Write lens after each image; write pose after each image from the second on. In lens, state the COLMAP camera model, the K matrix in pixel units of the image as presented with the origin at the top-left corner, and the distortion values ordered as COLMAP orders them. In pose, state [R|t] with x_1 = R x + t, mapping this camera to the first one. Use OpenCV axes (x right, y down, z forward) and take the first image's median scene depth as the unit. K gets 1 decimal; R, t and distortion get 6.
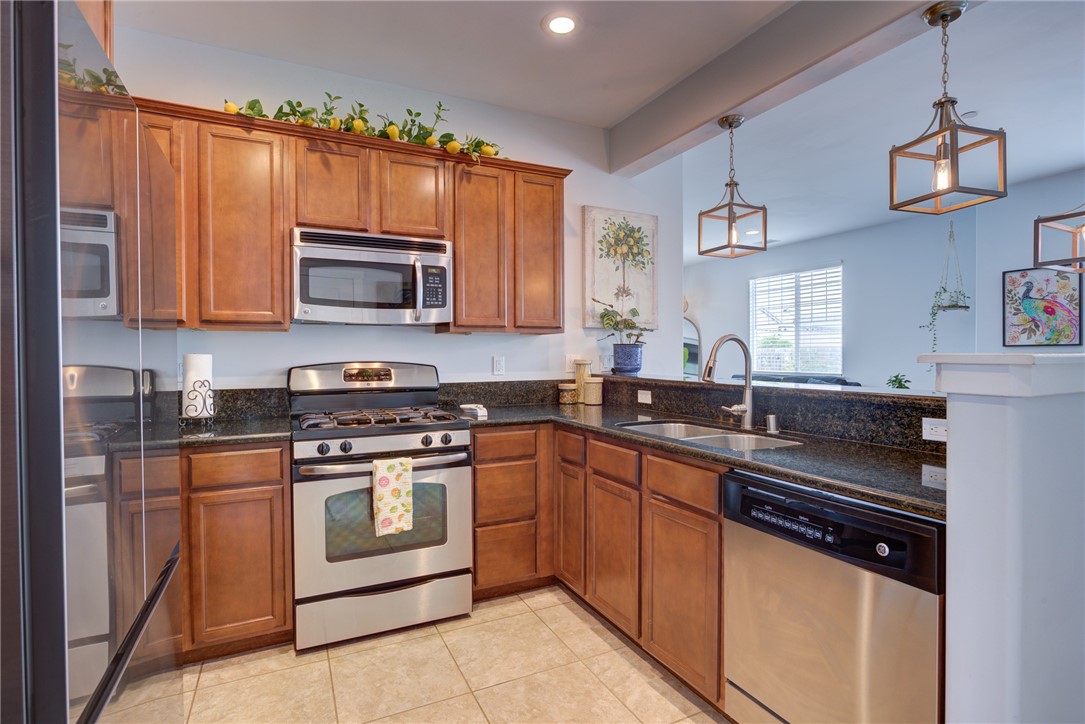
lens RADIAL K [[532.2, 0, 541.7], [0, 532.2, 362.0], [0, 0, 1]] dist [-0.015763, 0.005581]
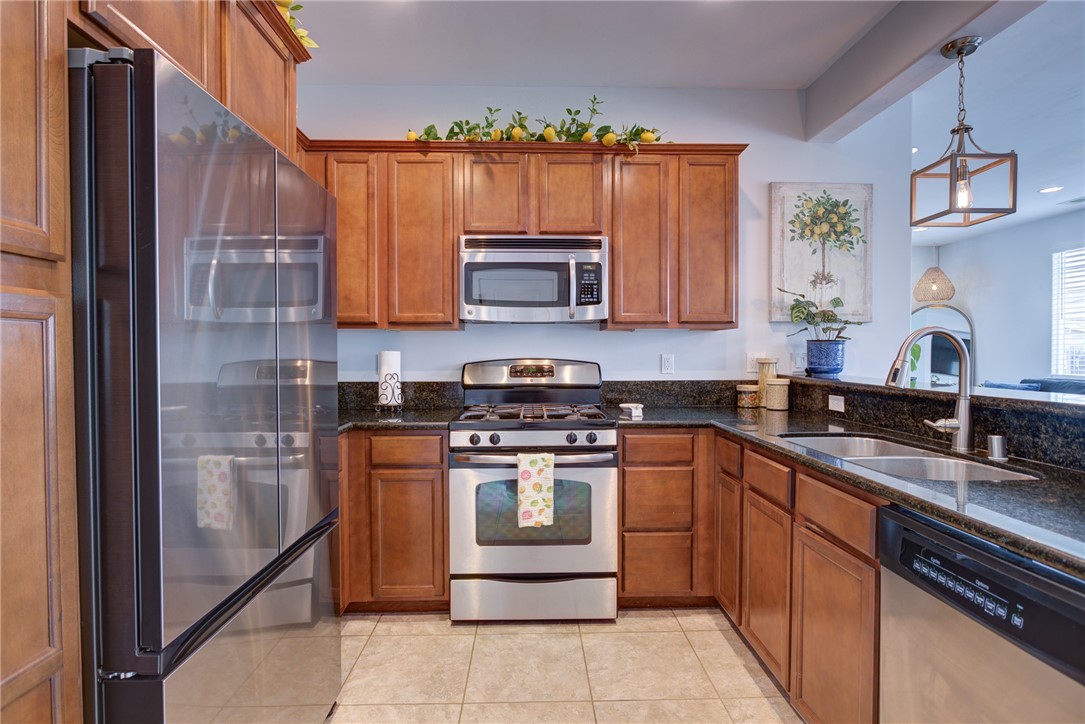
lens RADIAL K [[532.2, 0, 541.3], [0, 532.2, 361.2], [0, 0, 1]] dist [-0.015763, 0.005581]
pose [[0.910270, 0.009666, -0.413902, 0.137816], [-0.008067, 0.999952, 0.005611, -0.001480], [0.413937, -0.001769, 0.910304, 0.064143]]
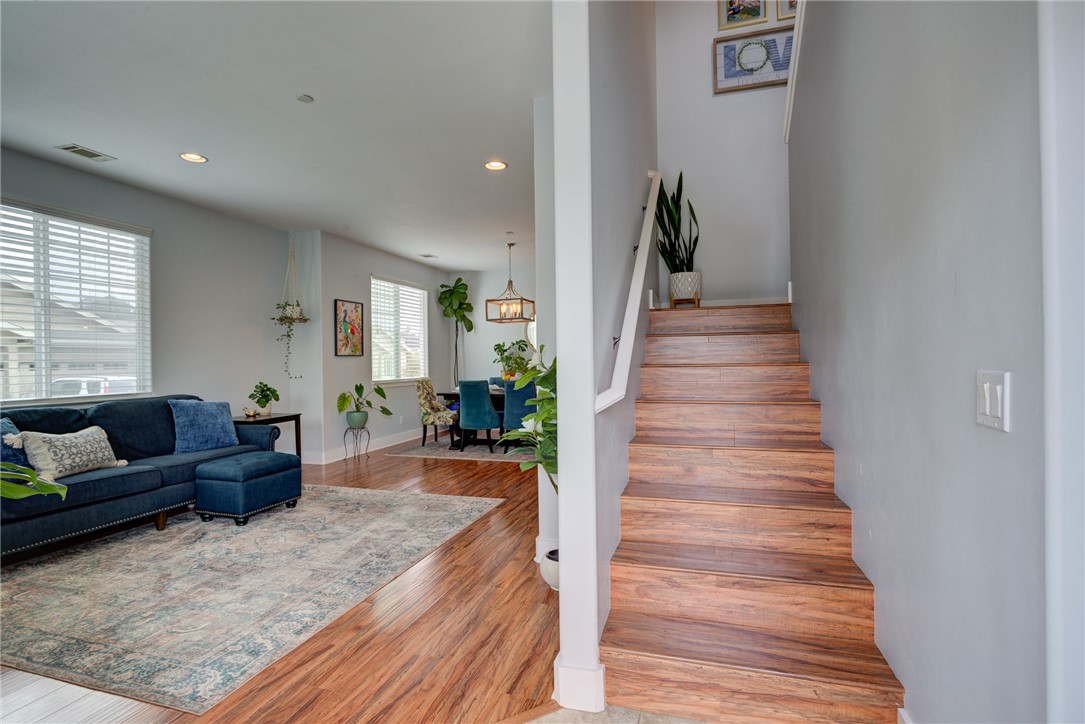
lens RADIAL K [[529.0, 0, 546.1], [0, 529.0, 360.7], [0, 0, 1]] dist [-0.000217, -0.000096]
pose [[-0.728874, 0.004636, 0.684632, -0.780076], [0.018685, 0.999739, 0.013123, -0.048625], [-0.684393, 0.022357, -0.728770, 3.082578]]
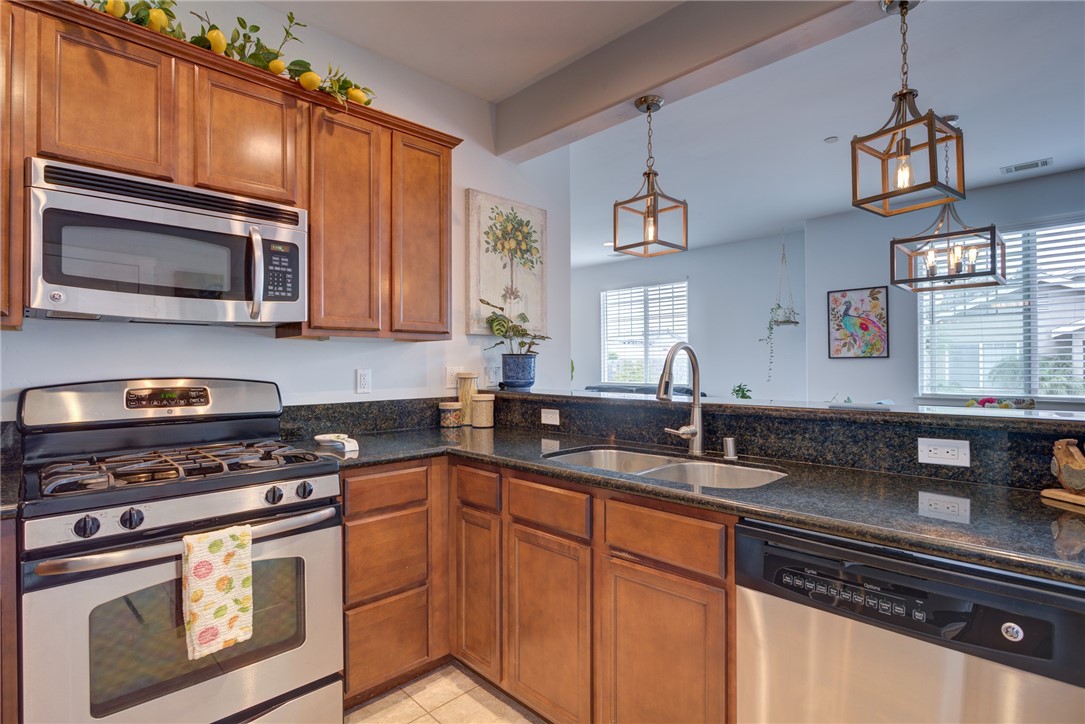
lens RADIAL K [[532.2, 0, 542.3], [0, 532.2, 361.9], [0, 0, 1]] dist [-0.015763, 0.005581]
pose [[0.949609, 0.000751, 0.313435, -0.098961], [0.006060, 0.999766, -0.020754, -0.004403], [-0.313377, 0.021608, 0.949383, 0.242644]]
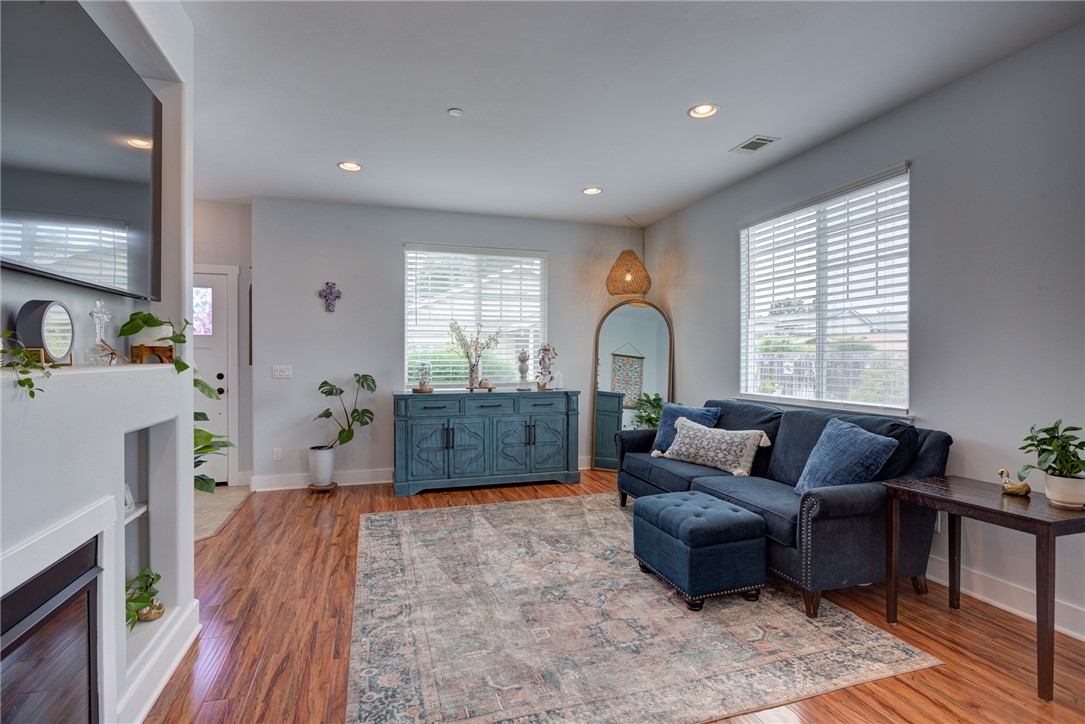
lens RADIAL K [[532.2, 0, 537.4], [0, 532.2, 357.6], [0, 0, 1]] dist [-0.015763, 0.005581]
pose [[0.987202, 0.000352, -0.159474, 0.864601], [-0.002691, 0.999892, -0.014454, -0.038533], [0.159452, 0.014698, 0.987096, 1.333157]]
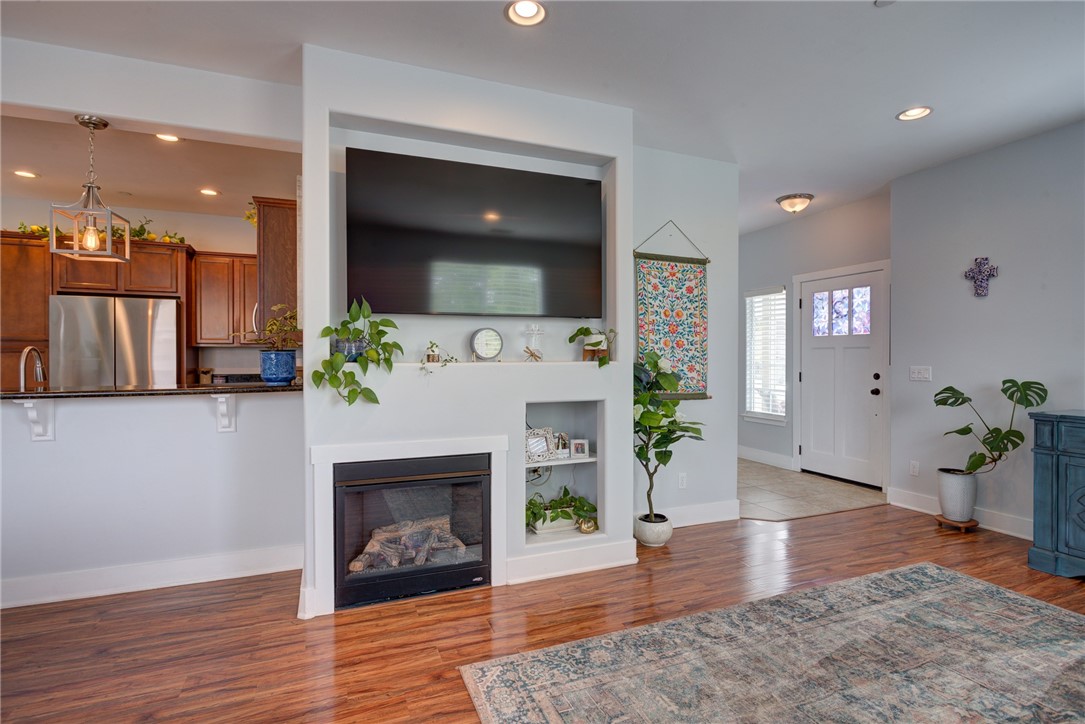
lens RADIAL K [[529.0, 0, 544.1], [0, 529.0, 359.4], [0, 0, 1]] dist [-0.000217, -0.000096]
pose [[-0.075956, 0.004646, -0.997100, 1.385174], [-0.013650, 0.999891, 0.005698, -0.050132], [0.997018, 0.014043, -0.075884, 2.065154]]
